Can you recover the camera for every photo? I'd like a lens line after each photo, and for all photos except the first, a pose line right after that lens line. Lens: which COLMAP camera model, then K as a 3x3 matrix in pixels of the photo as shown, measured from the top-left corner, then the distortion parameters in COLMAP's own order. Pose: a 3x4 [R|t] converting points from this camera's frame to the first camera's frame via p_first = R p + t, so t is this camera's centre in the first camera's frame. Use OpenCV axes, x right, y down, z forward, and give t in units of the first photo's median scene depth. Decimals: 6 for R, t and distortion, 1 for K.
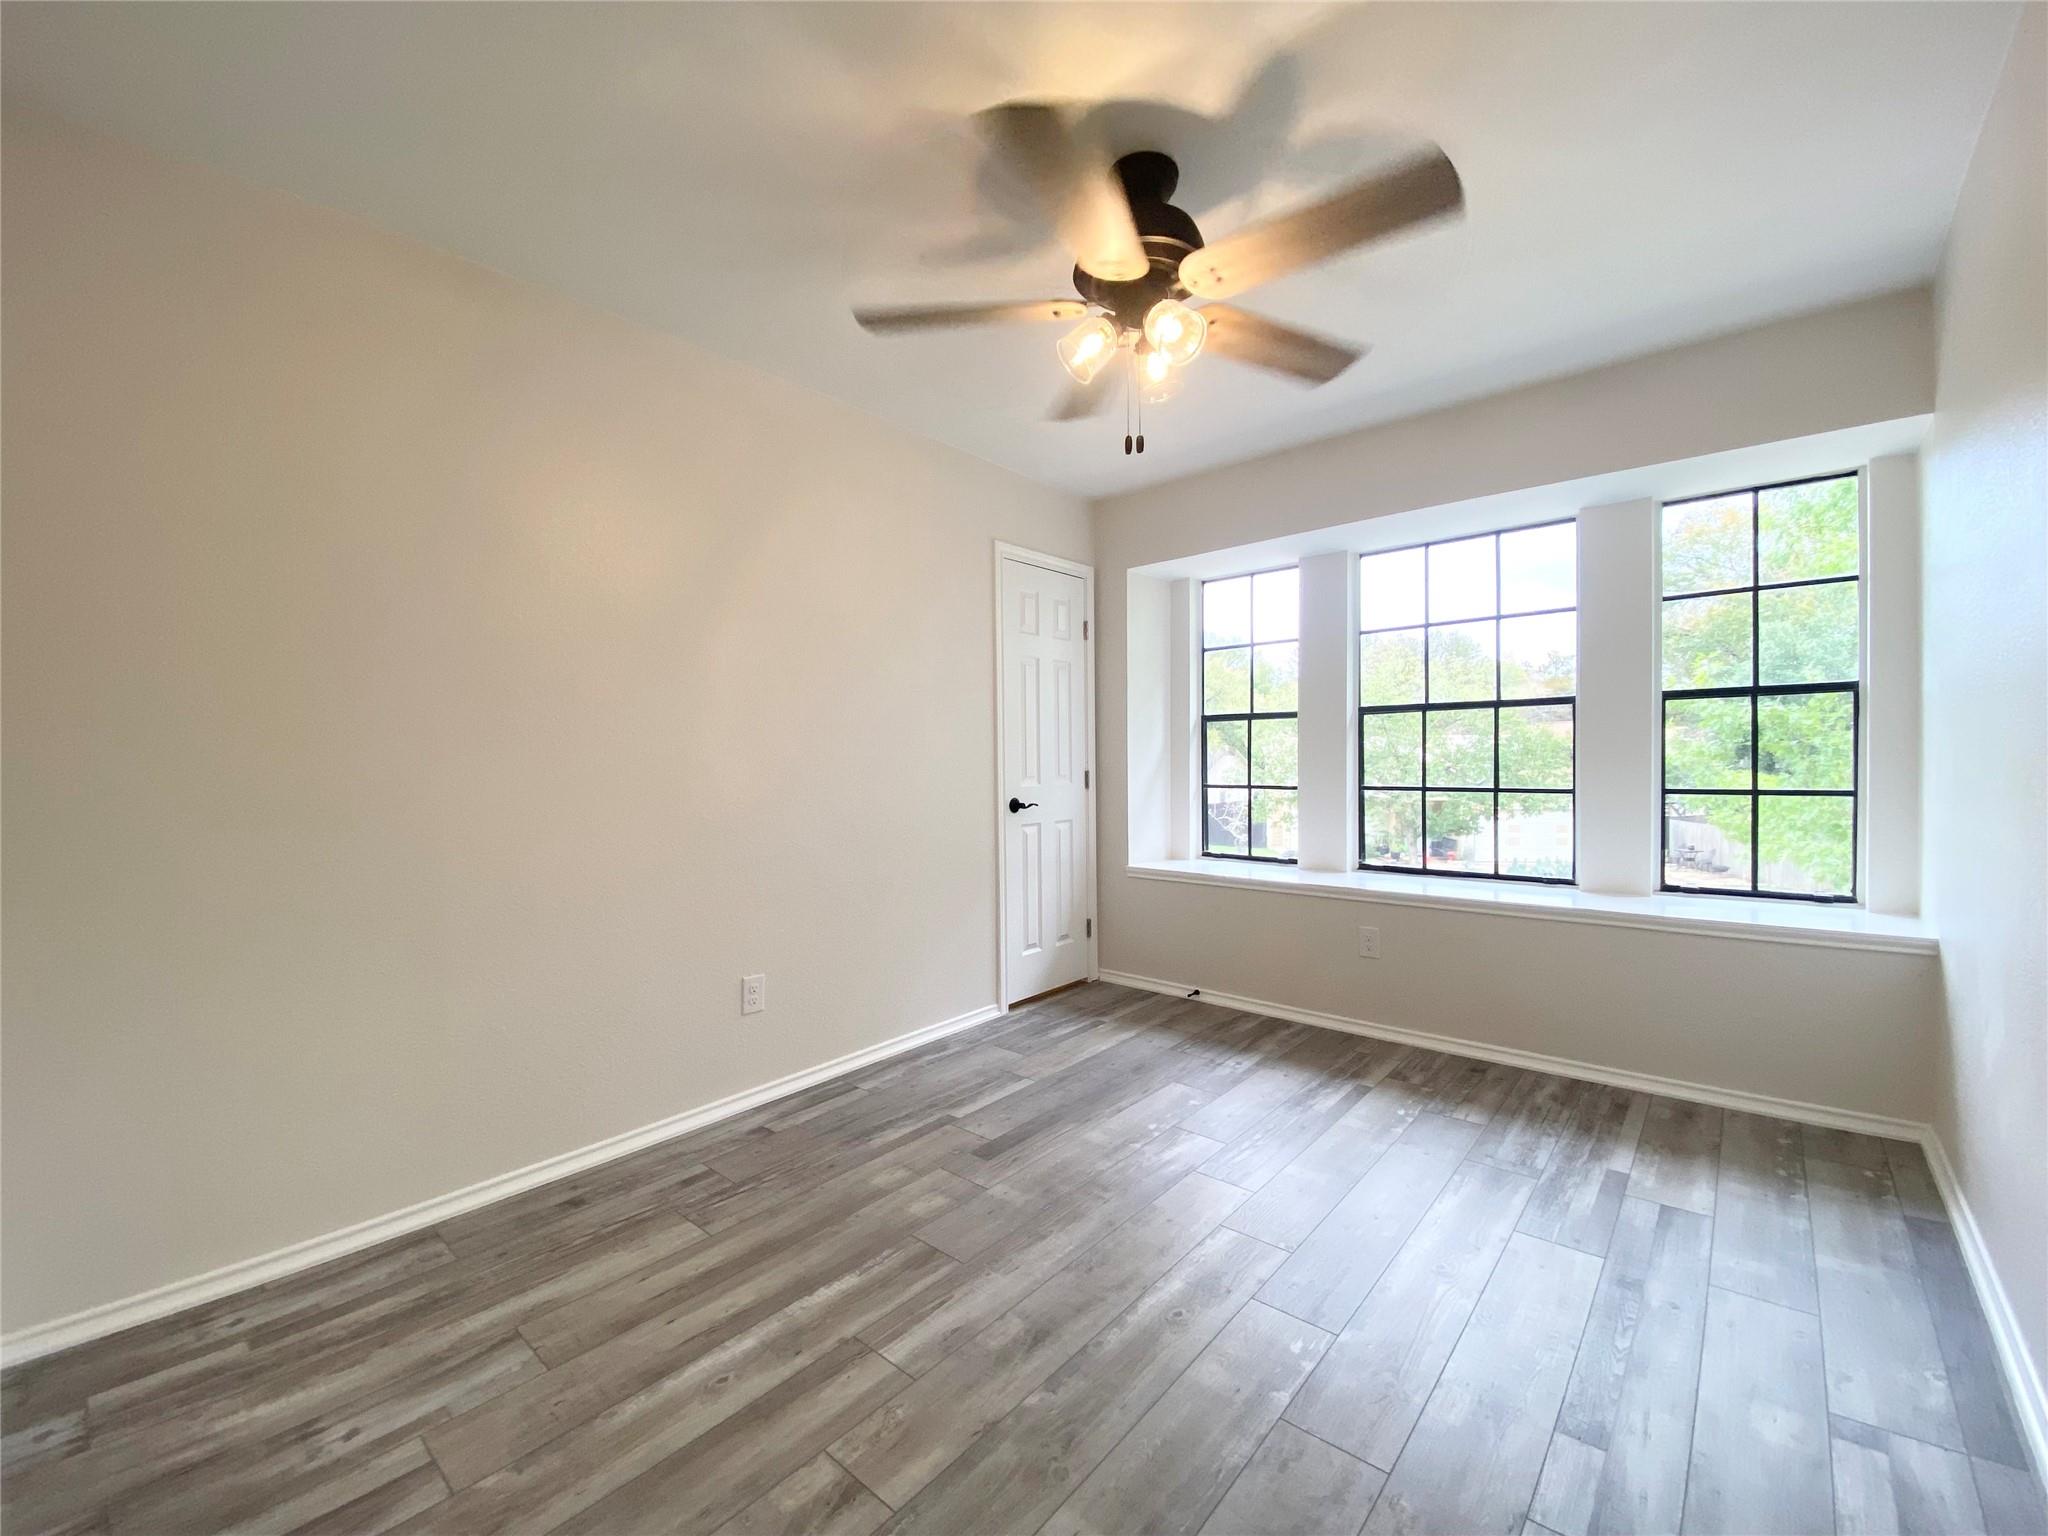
lens RADIAL K [[836.8, 0, 1008.4], [0, 836.8, 761.7], [0, 0, 1]] dist [0.002606, -0.016548]
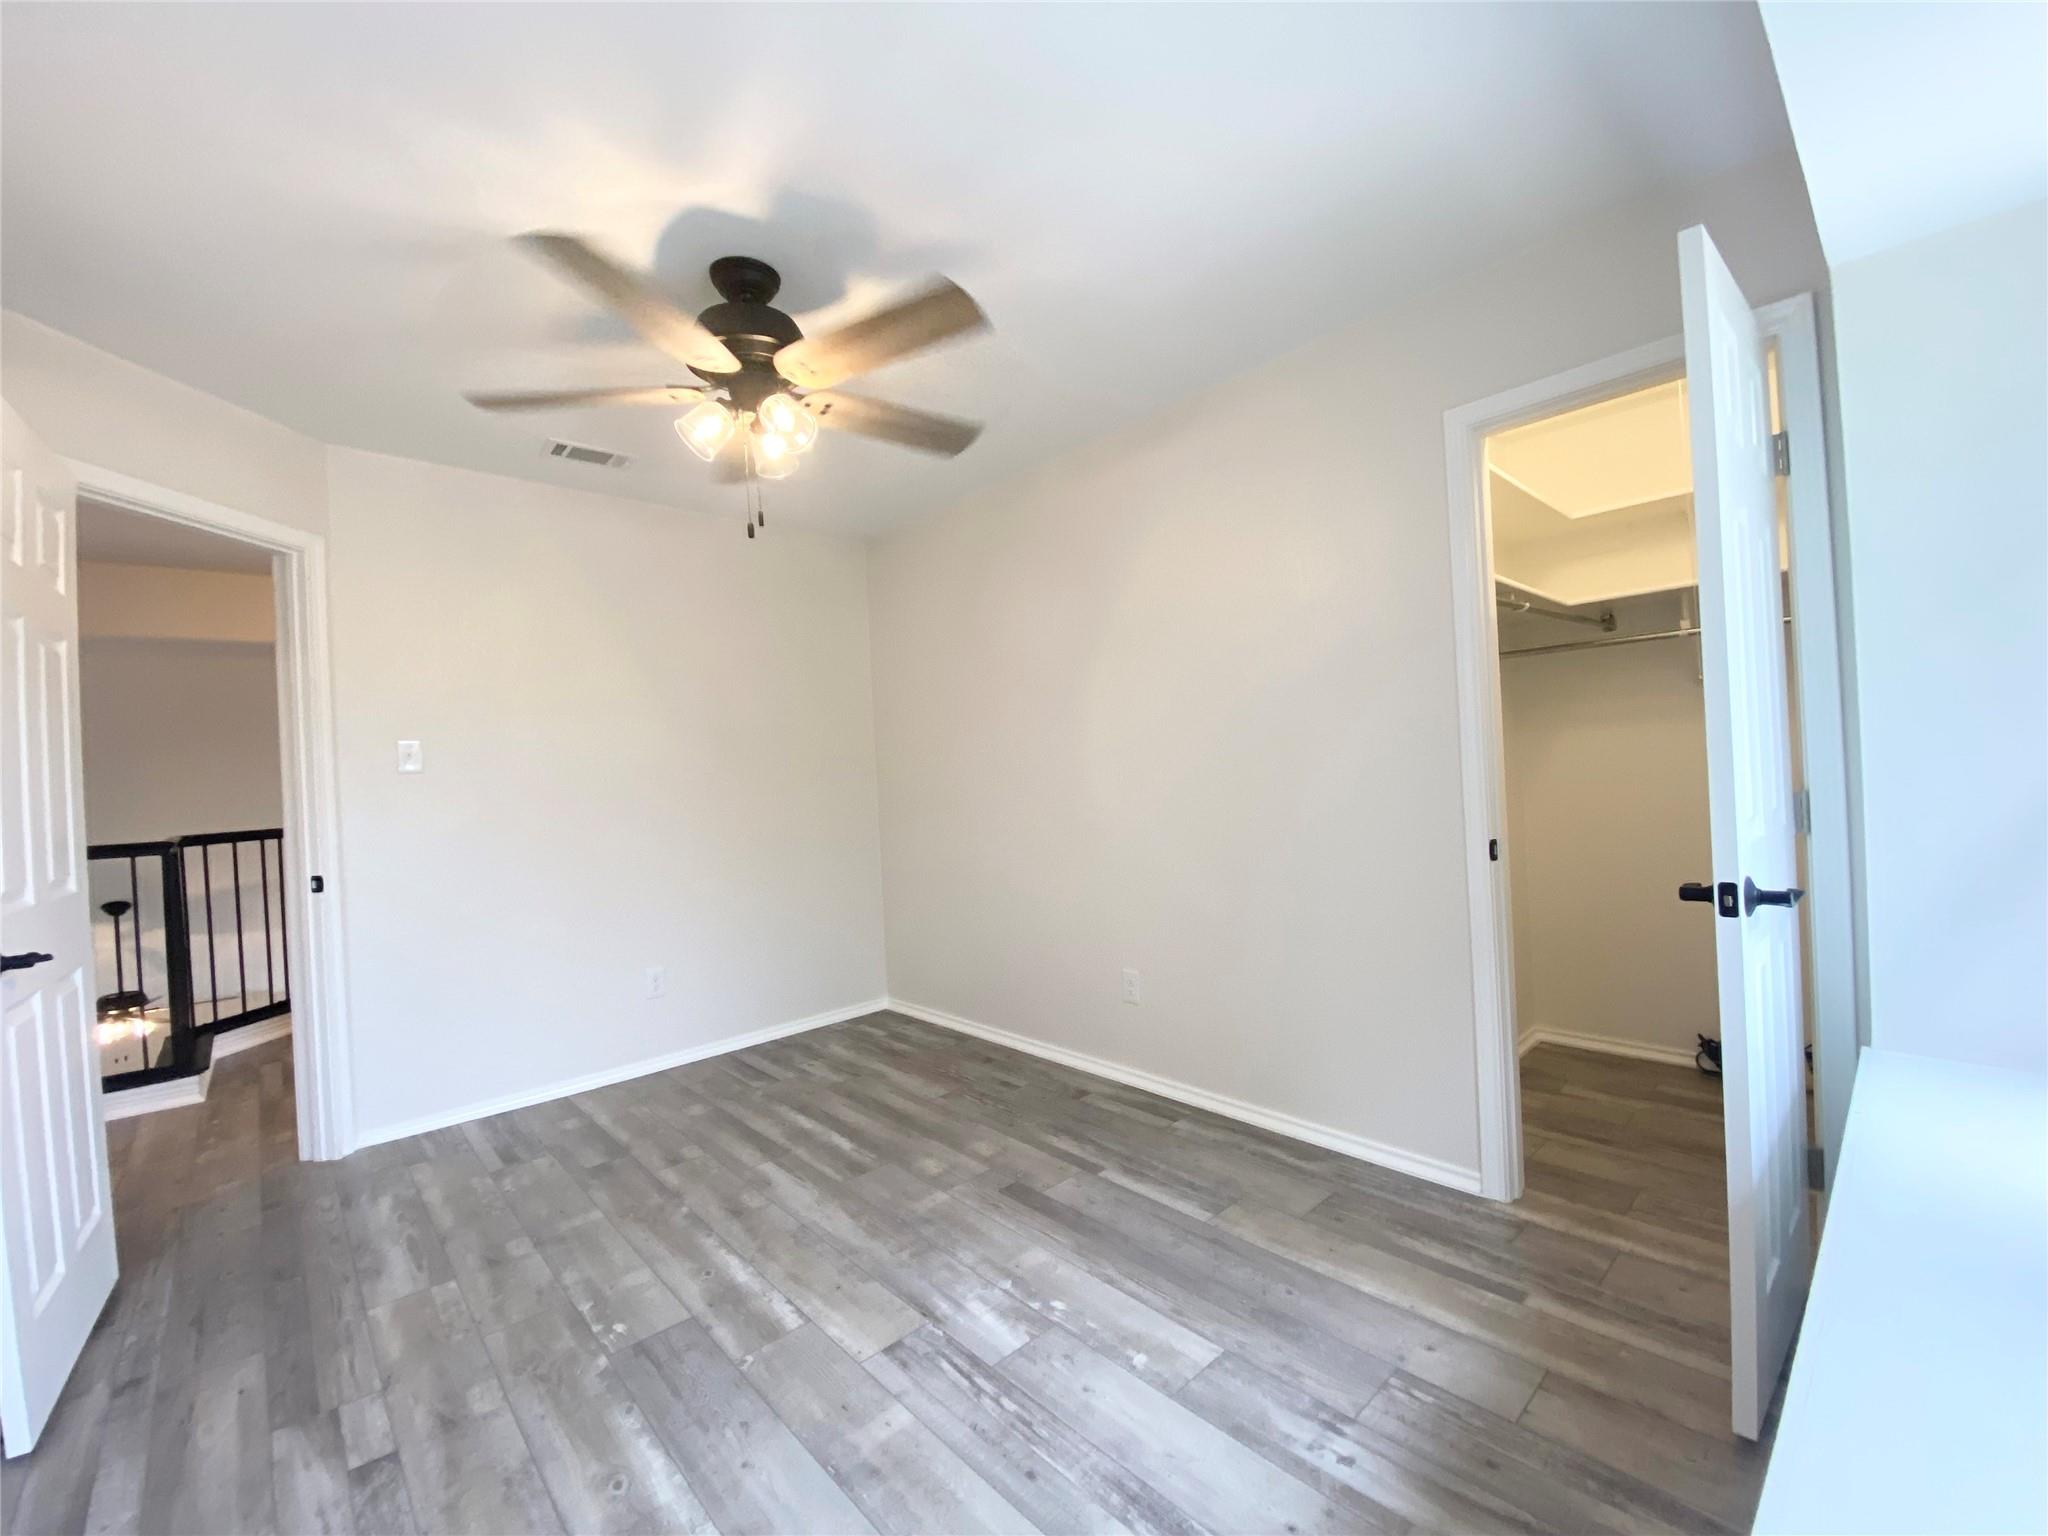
lens RADIAL K [[836.8, 0, 1008.4], [0, 836.8, 761.7], [0, 0, 1]] dist [0.002606, -0.016548]
pose [[-0.096575, 0.018024, -0.995163, 1.006704], [0.034079, 0.999310, 0.014792, -0.051133], [0.994742, -0.032485, -0.097122, 1.184327]]
